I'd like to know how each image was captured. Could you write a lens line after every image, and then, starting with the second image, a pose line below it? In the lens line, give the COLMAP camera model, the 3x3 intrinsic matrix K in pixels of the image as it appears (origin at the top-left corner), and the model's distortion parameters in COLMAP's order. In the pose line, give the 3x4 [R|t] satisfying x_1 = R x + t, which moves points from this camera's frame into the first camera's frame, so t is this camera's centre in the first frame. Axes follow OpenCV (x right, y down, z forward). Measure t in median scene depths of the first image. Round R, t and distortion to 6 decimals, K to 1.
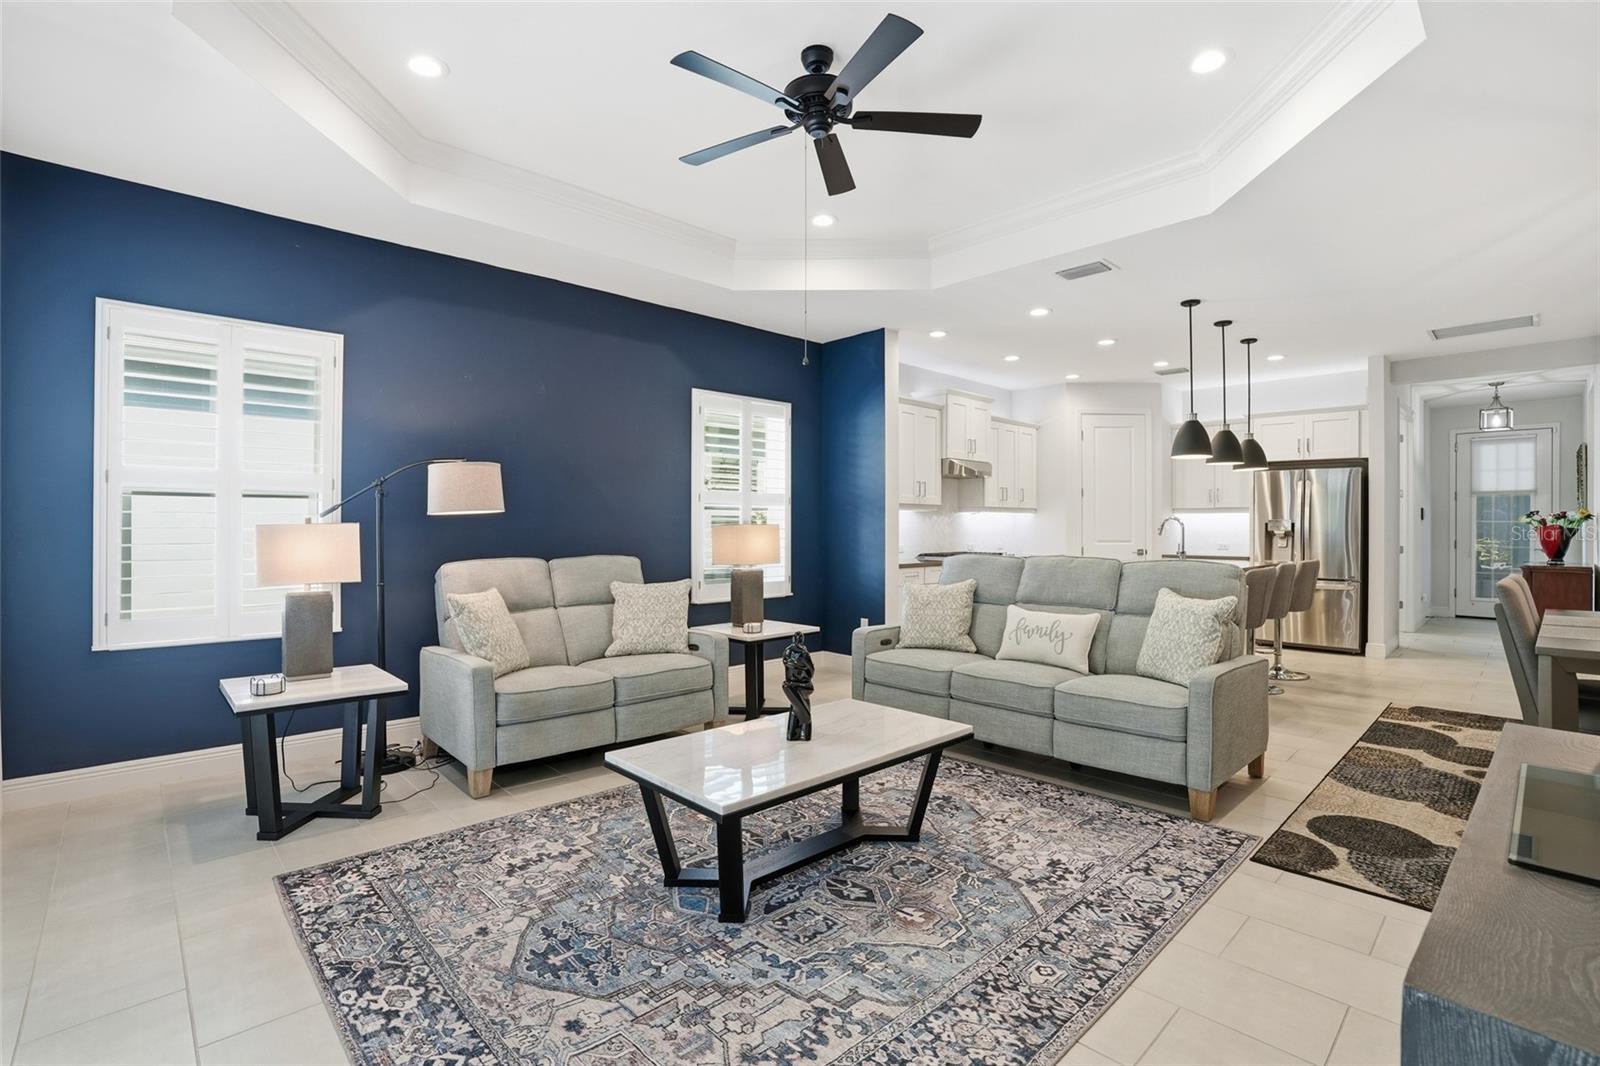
lens RADIAL K [[737.6, 0, 775.6], [0, 737.6, 533.4], [0, 0, 1]] dist [-0.055675, 0.009930]
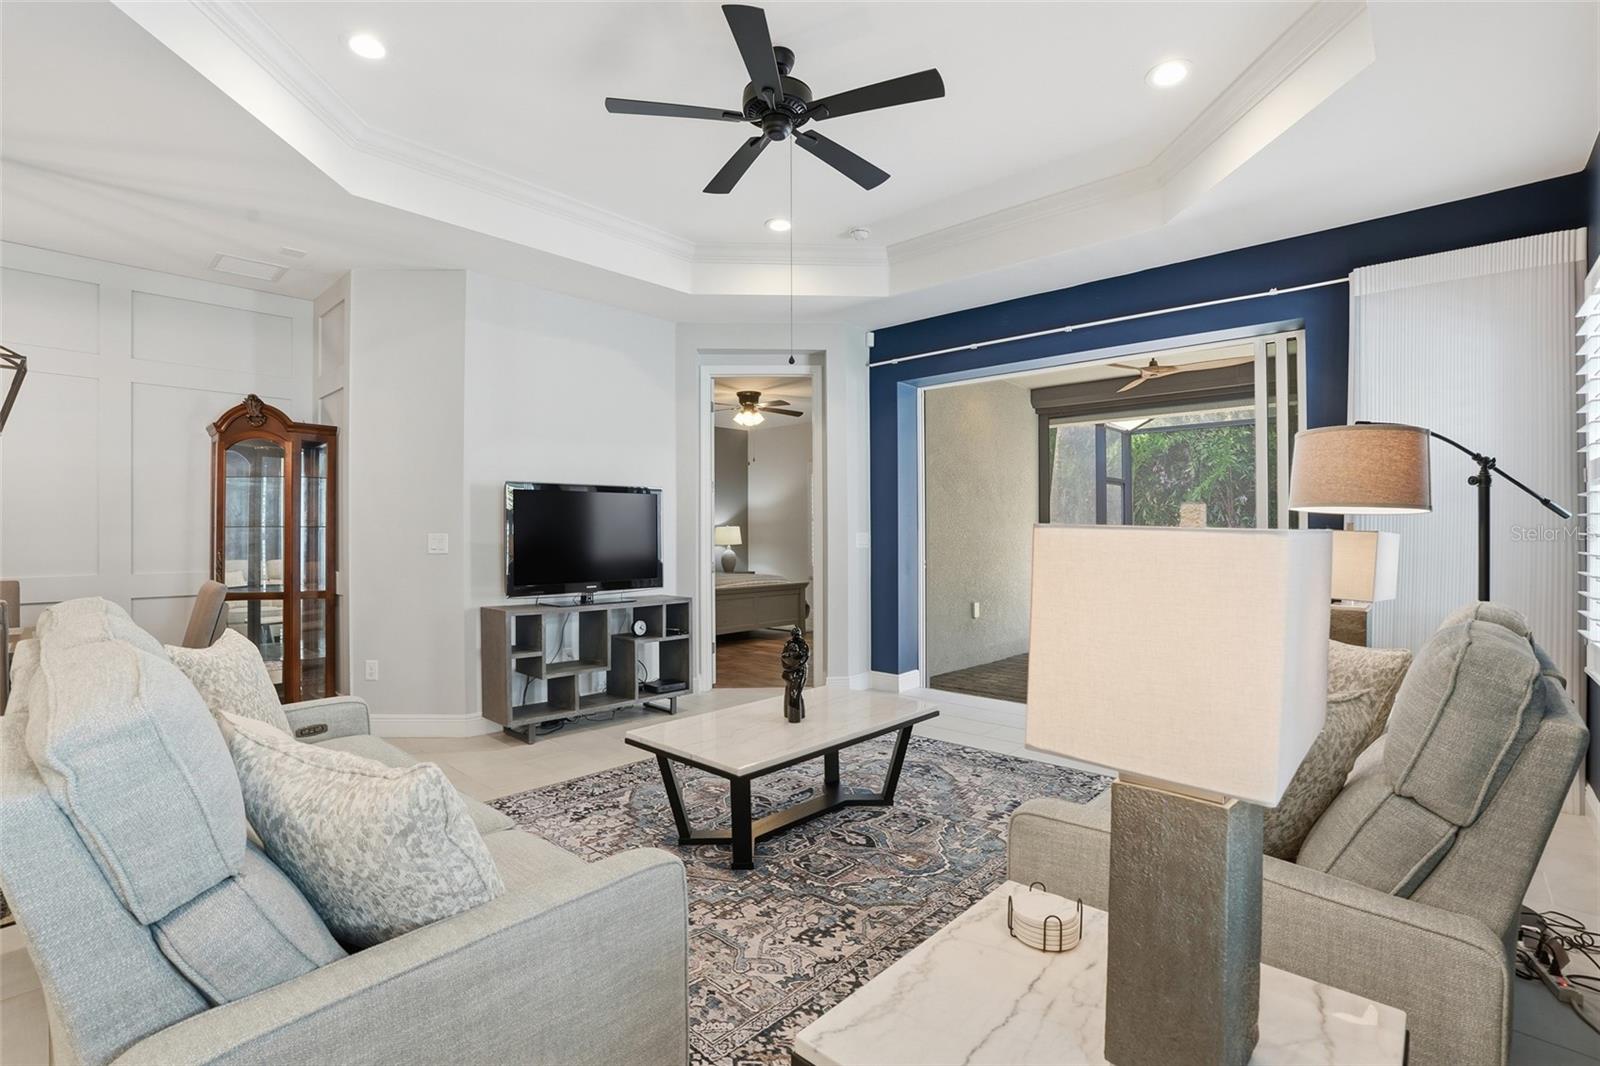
lens RADIAL K [[737.6, 0, 801.3], [0, 737.6, 536.4], [0, 0, 1]] dist [-0.055675, 0.009930]
pose [[-0.994626, 0.002132, -0.103513, 0.157564], [0.000703, 0.999904, 0.013842, -0.023883], [0.103532, 0.013695, -0.994532, 2.399287]]
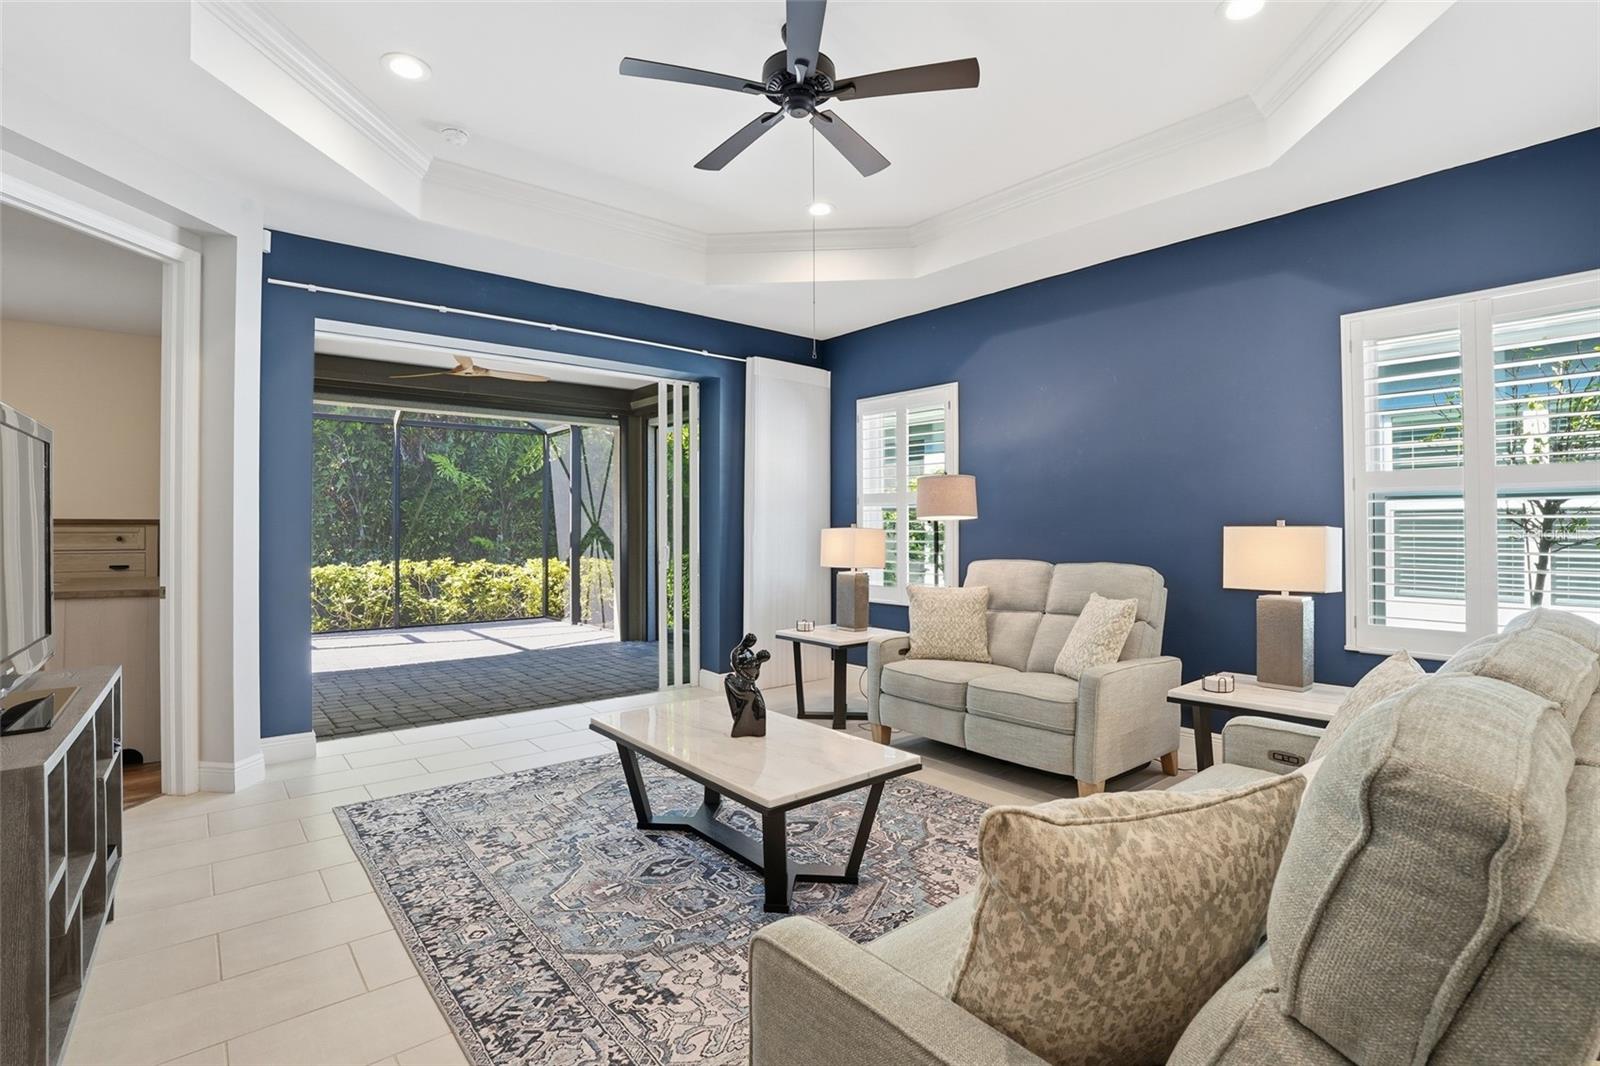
lens RADIAL K [[737.6, 0, 807.0], [0, 737.6, 526.4], [0, 0, 1]] dist [-0.055675, 0.009930]
pose [[-0.028426, -0.002462, -0.999593, 1.198282], [-0.006221, 0.999978, -0.002286, -0.016554], [0.999577, 0.006153, -0.028440, 1.252846]]
